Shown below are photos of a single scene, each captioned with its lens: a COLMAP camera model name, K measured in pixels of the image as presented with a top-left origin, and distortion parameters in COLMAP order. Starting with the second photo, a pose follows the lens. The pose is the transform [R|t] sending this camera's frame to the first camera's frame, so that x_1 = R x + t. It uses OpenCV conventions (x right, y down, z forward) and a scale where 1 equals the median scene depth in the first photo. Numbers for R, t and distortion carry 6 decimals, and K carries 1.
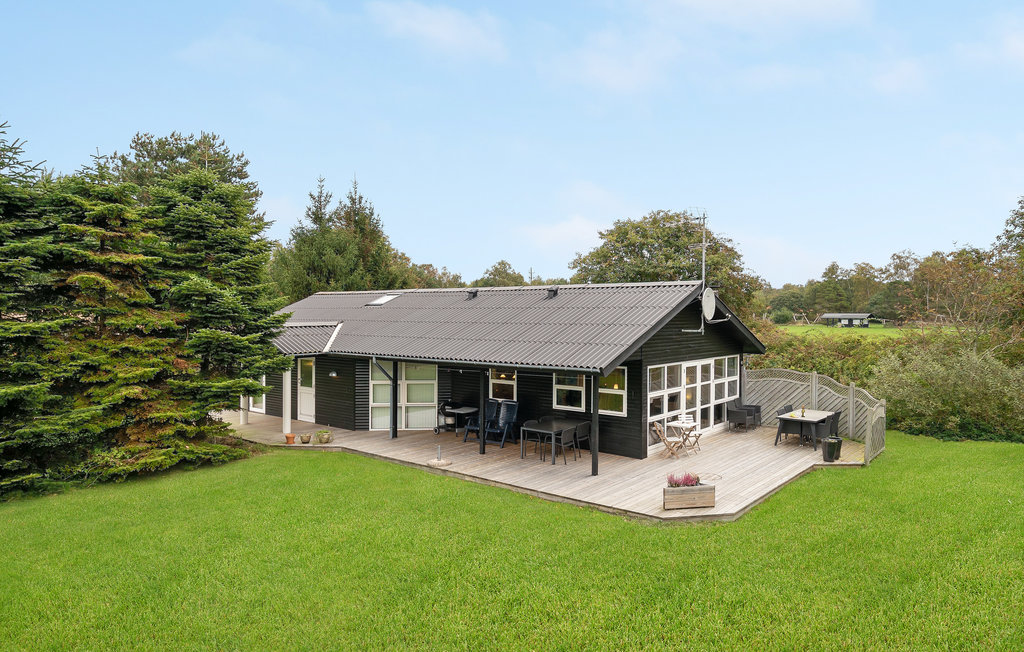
lens RADIAL K [[665.8, 0, 512.0], [0, 665.8, 326.0], [0, 0, 1]] dist [-0.001983, 0.001337]
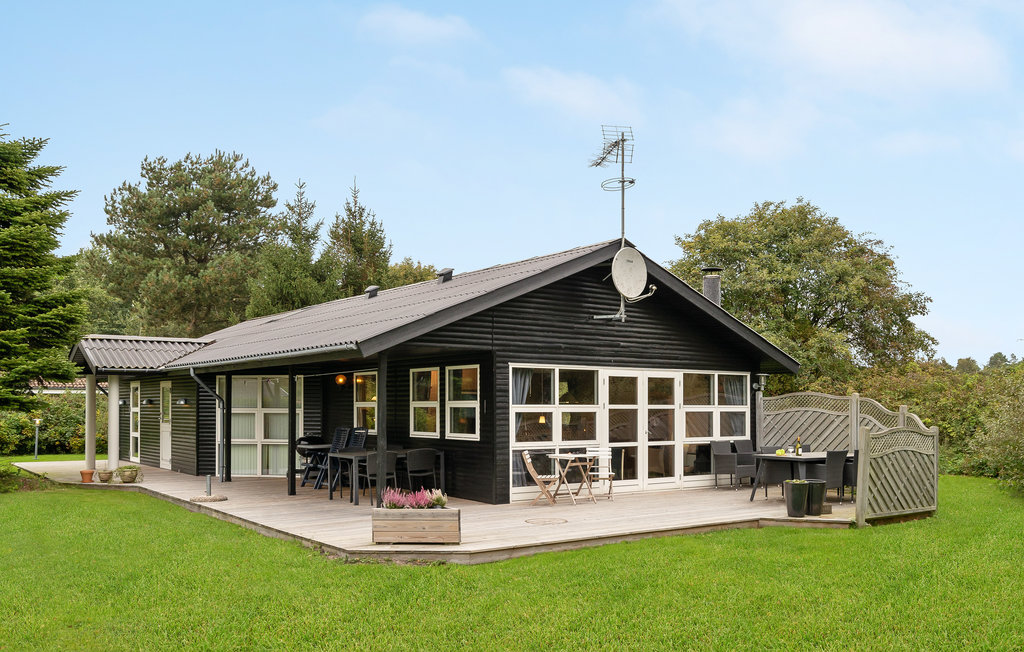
lens RADIAL K [[884.9, 0, 510.0], [0, 884.9, 403.6], [0, 0, 1]] dist [-0.007612, -0.005457]
pose [[0.970047, -0.000573, -0.242918, 0.338346], [-0.005755, 0.999662, -0.025338, 0.099292], [0.242850, 0.025977, 0.969716, 0.128838]]
